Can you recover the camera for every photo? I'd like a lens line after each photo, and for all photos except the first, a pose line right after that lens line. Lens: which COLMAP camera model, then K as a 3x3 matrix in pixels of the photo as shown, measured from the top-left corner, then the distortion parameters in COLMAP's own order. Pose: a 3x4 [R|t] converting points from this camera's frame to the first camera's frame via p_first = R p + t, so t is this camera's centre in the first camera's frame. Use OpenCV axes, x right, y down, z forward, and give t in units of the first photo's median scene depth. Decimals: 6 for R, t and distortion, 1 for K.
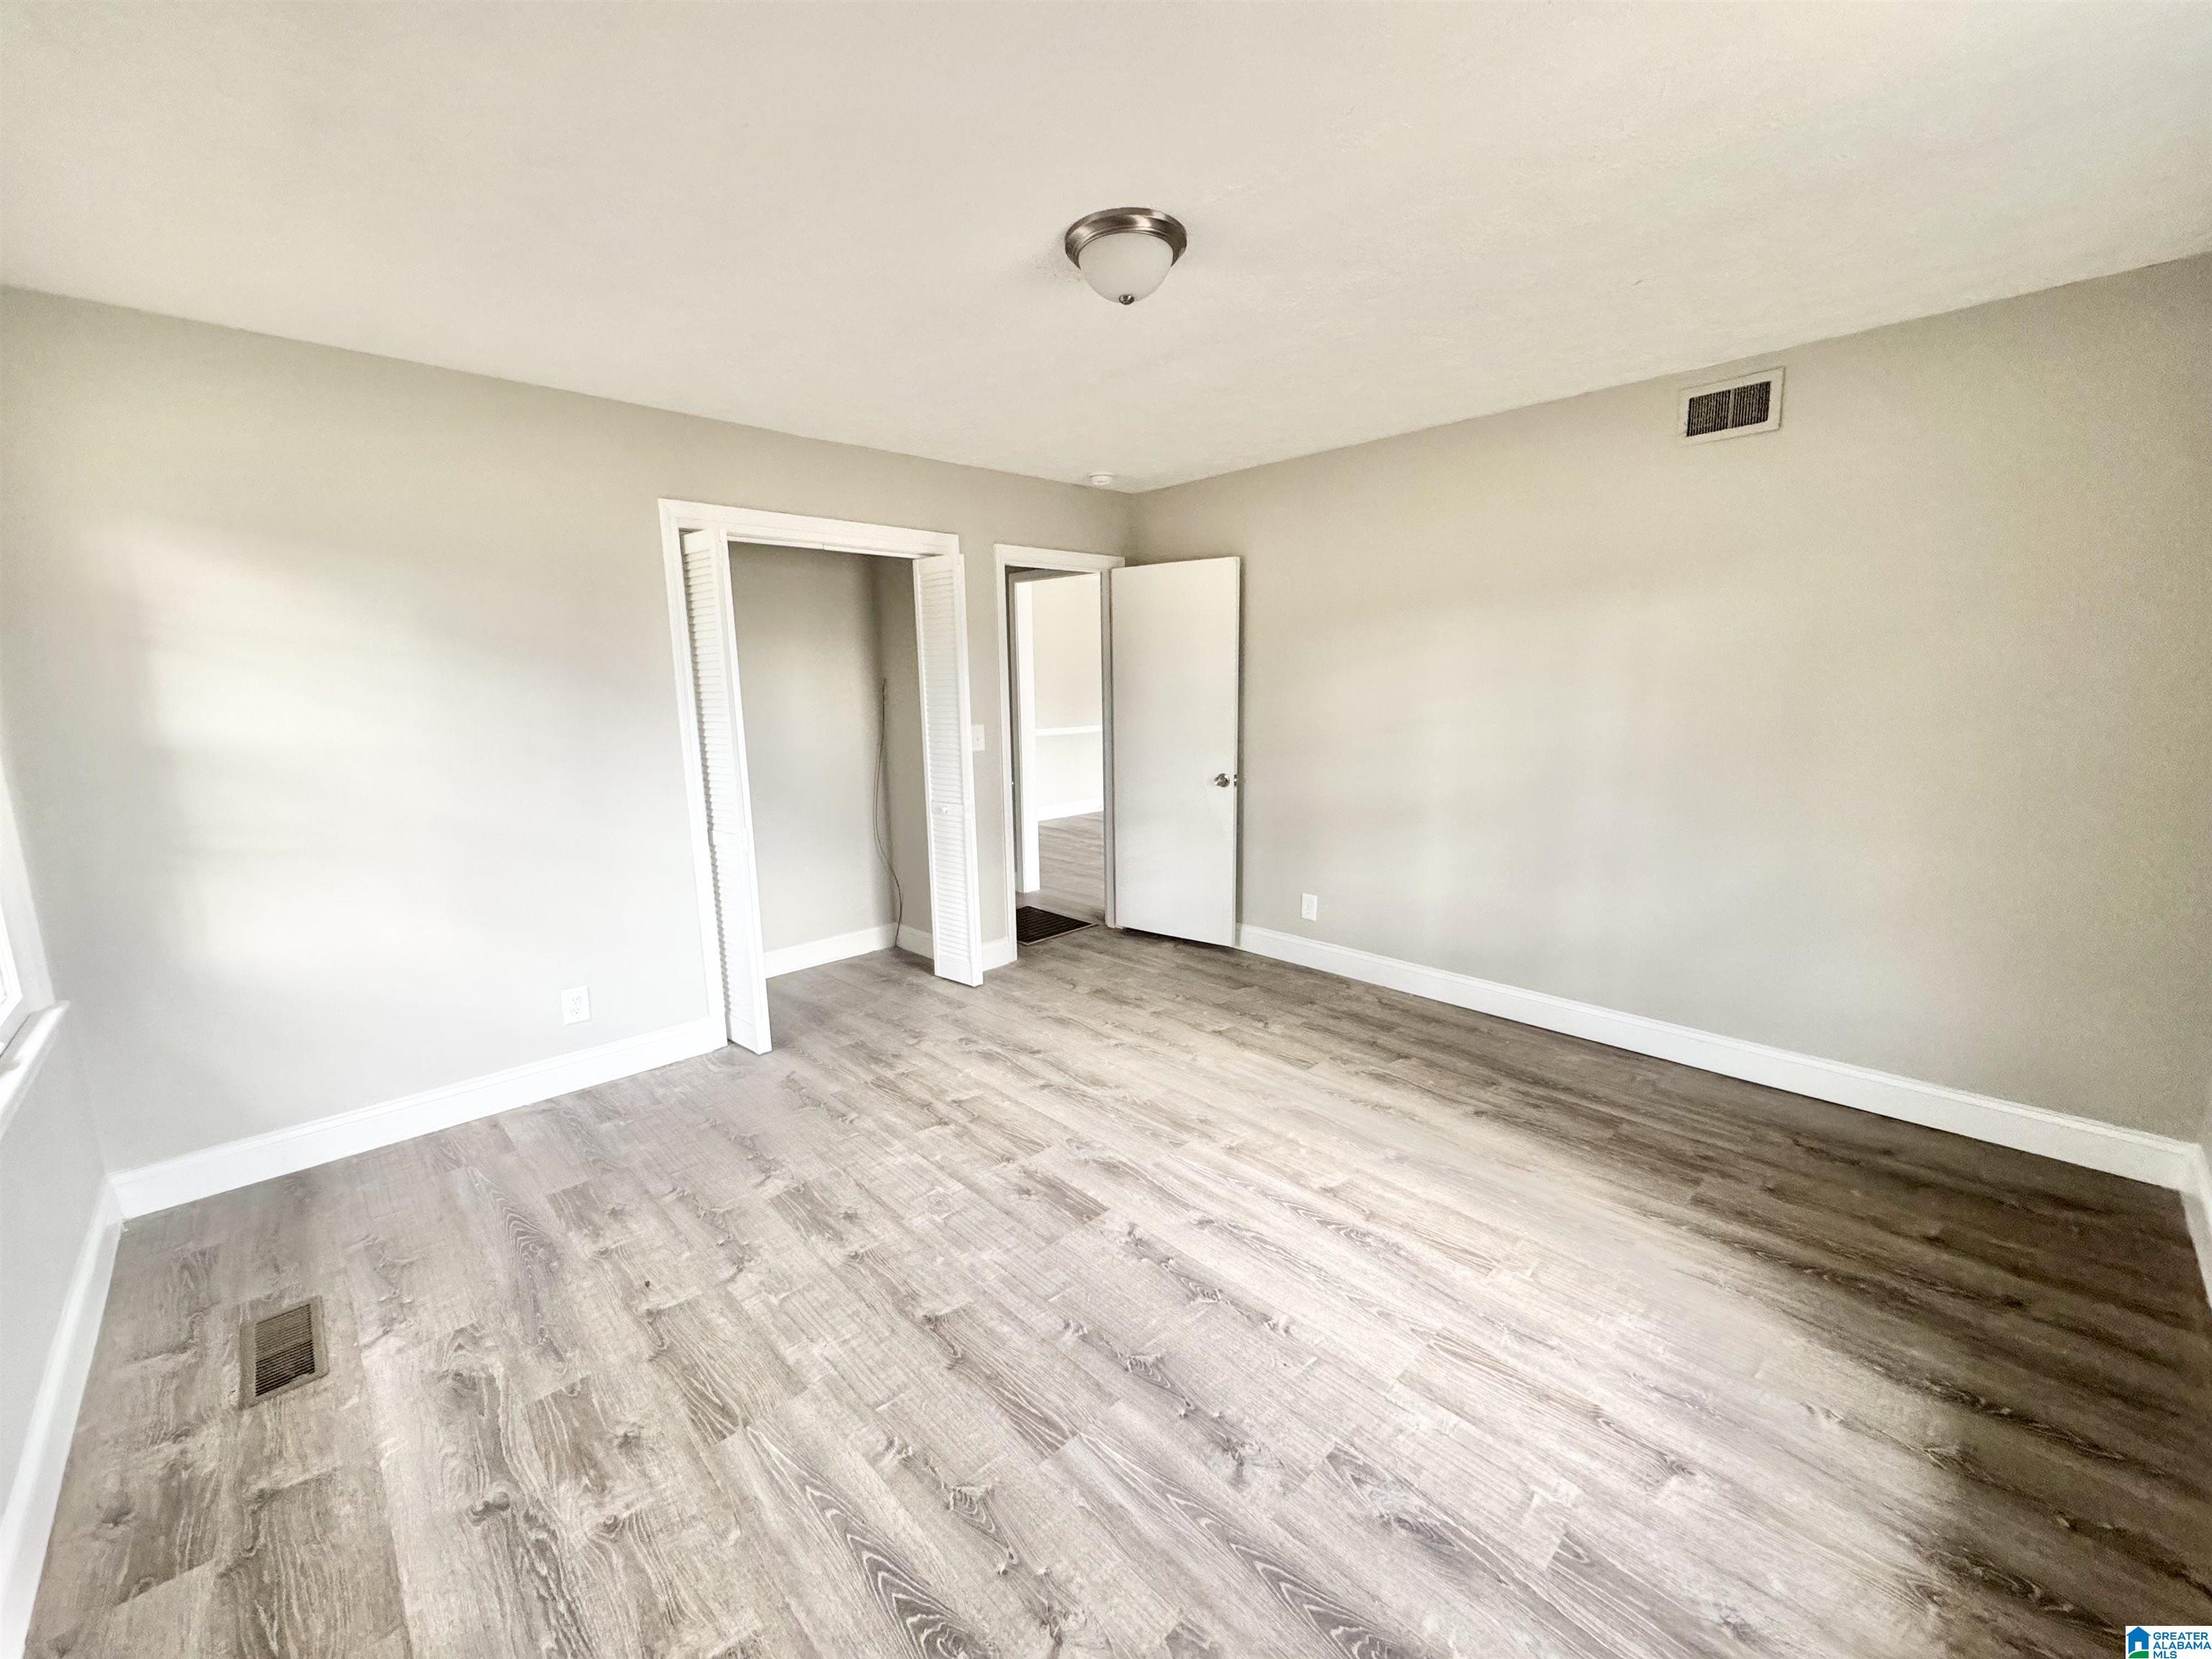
lens RADIAL K [[876.9, 0, 1103.5], [0, 876.9, 832.5], [0, 0, 1]] dist [-0.002495, 0.000258]
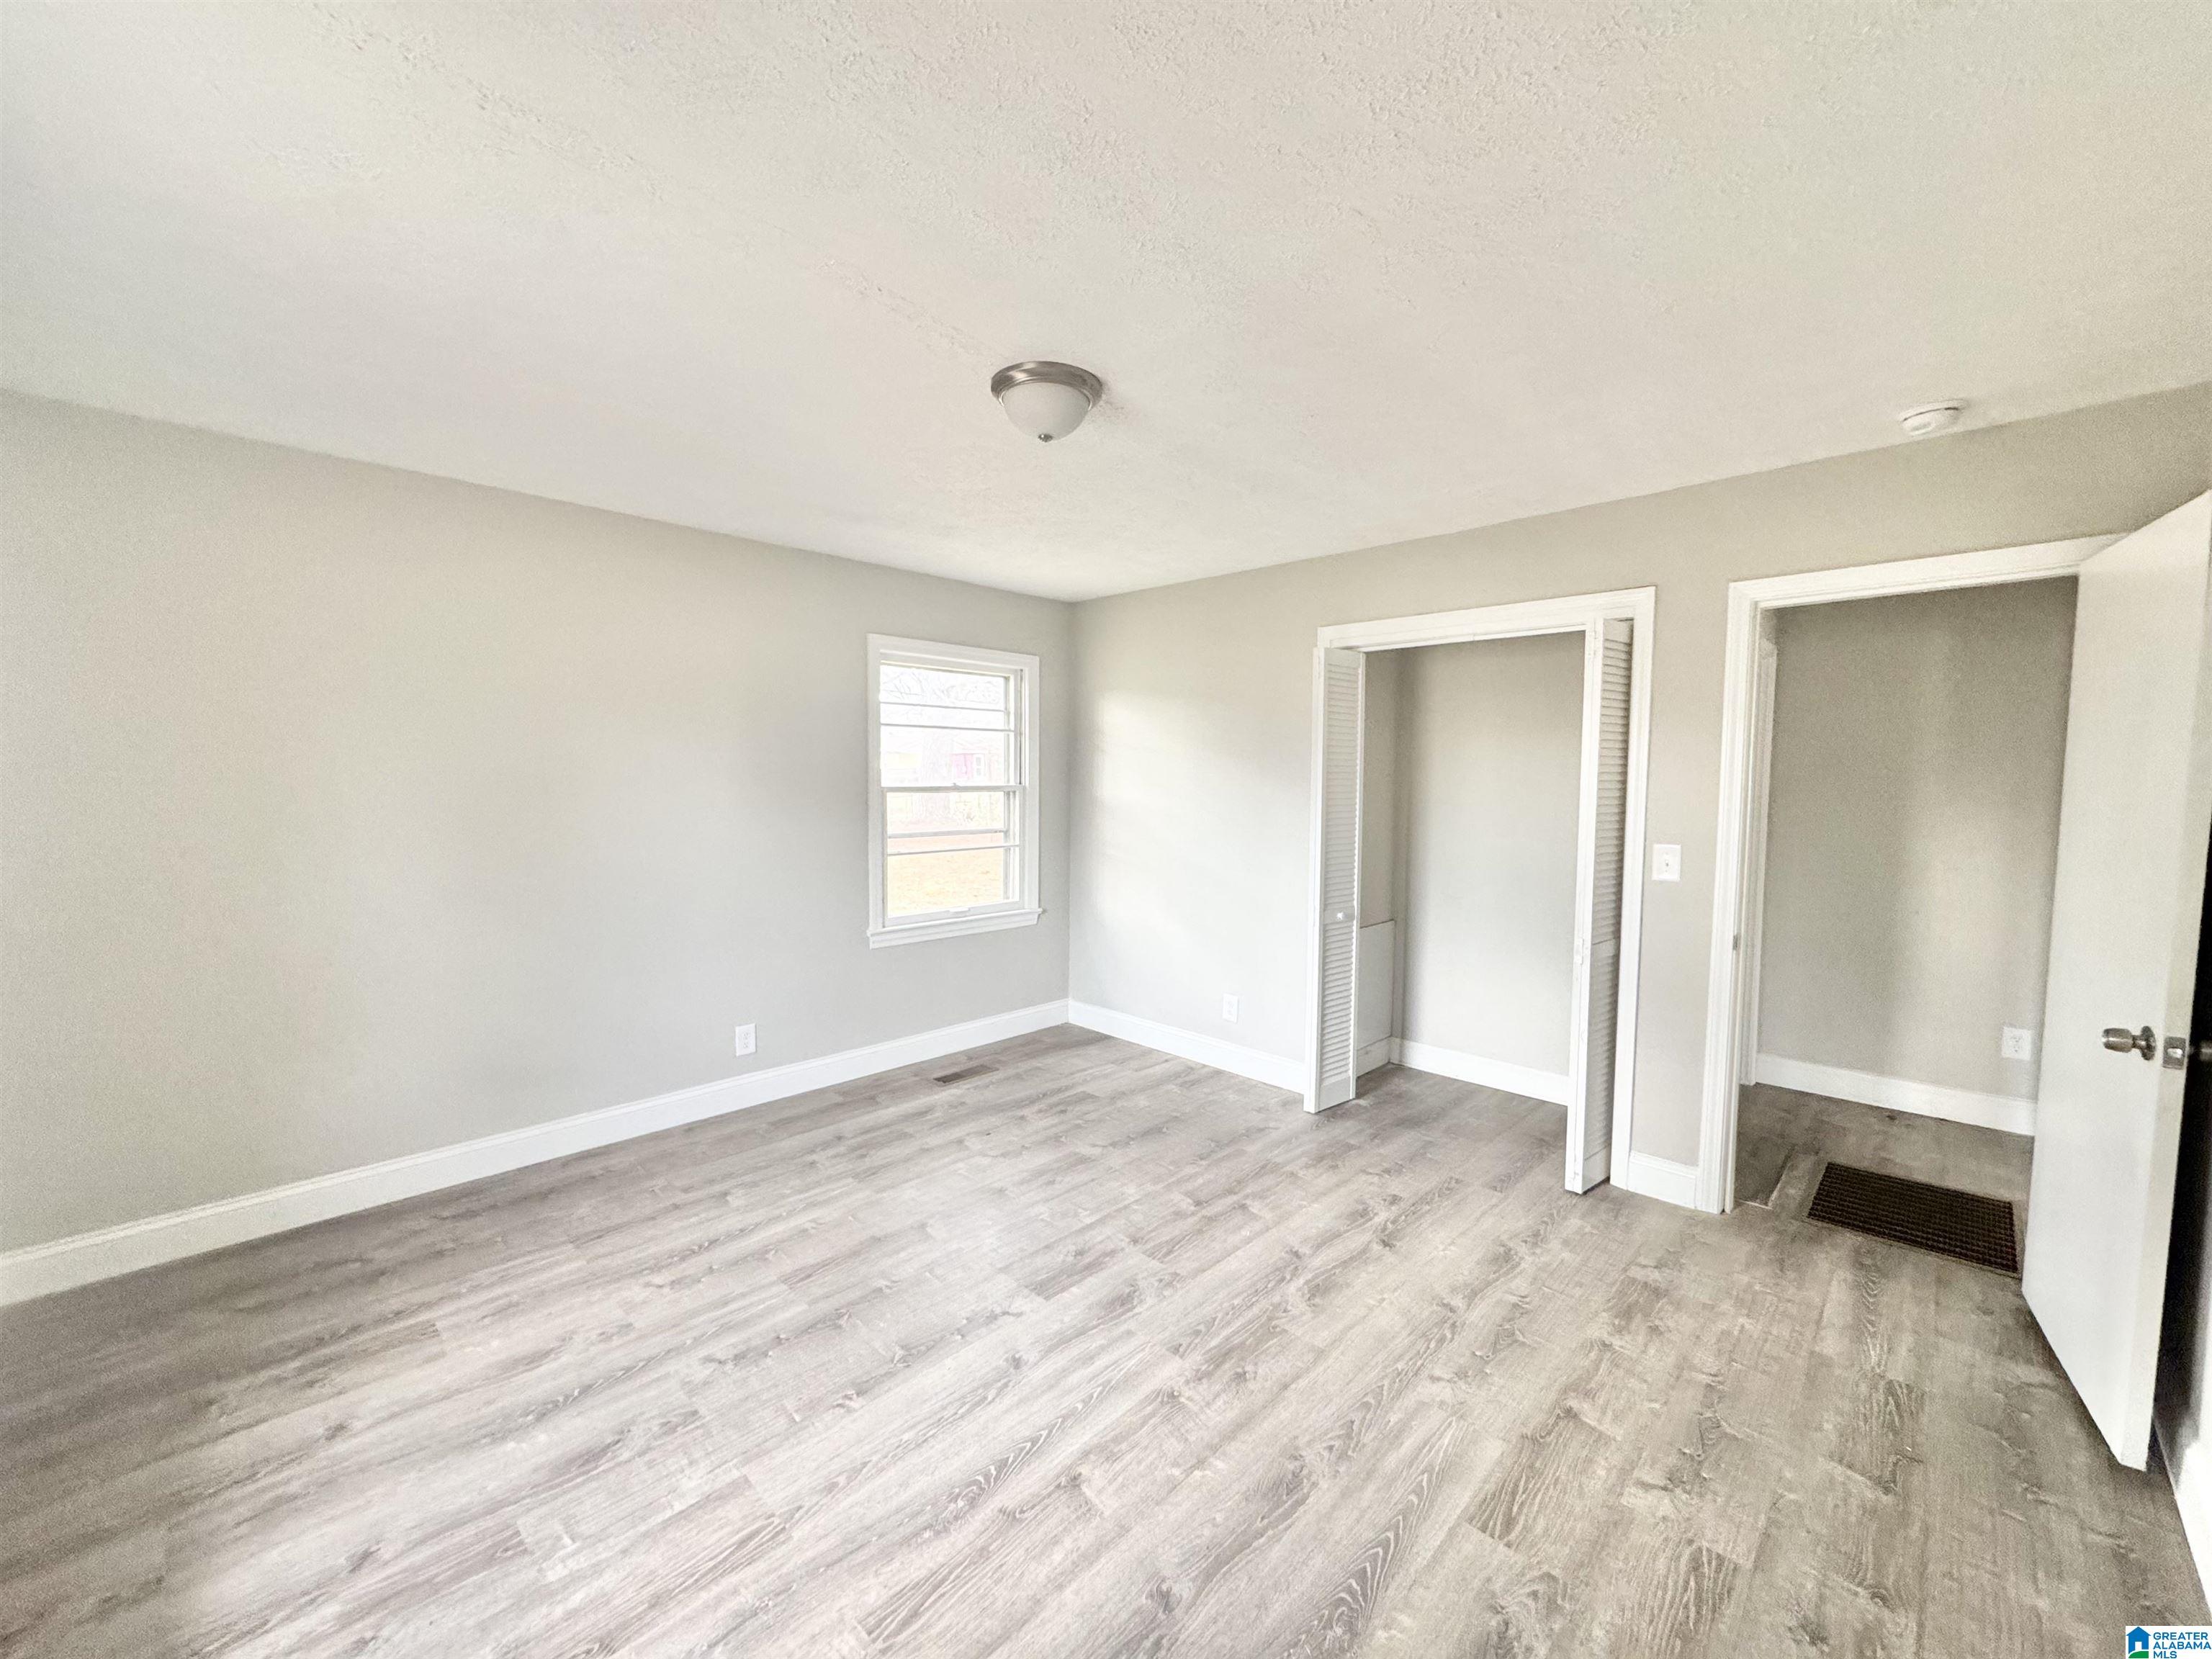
lens RADIAL K [[876.9, 0, 1096.0], [0, 876.9, 814.5], [0, 0, 1]] dist [-0.002495, 0.000258]
pose [[0.022254, 0.062747, -0.997781, 0.960822], [-0.178068, 0.982319, 0.057803, -0.182415], [0.983767, 0.176386, 0.033034, 0.911888]]
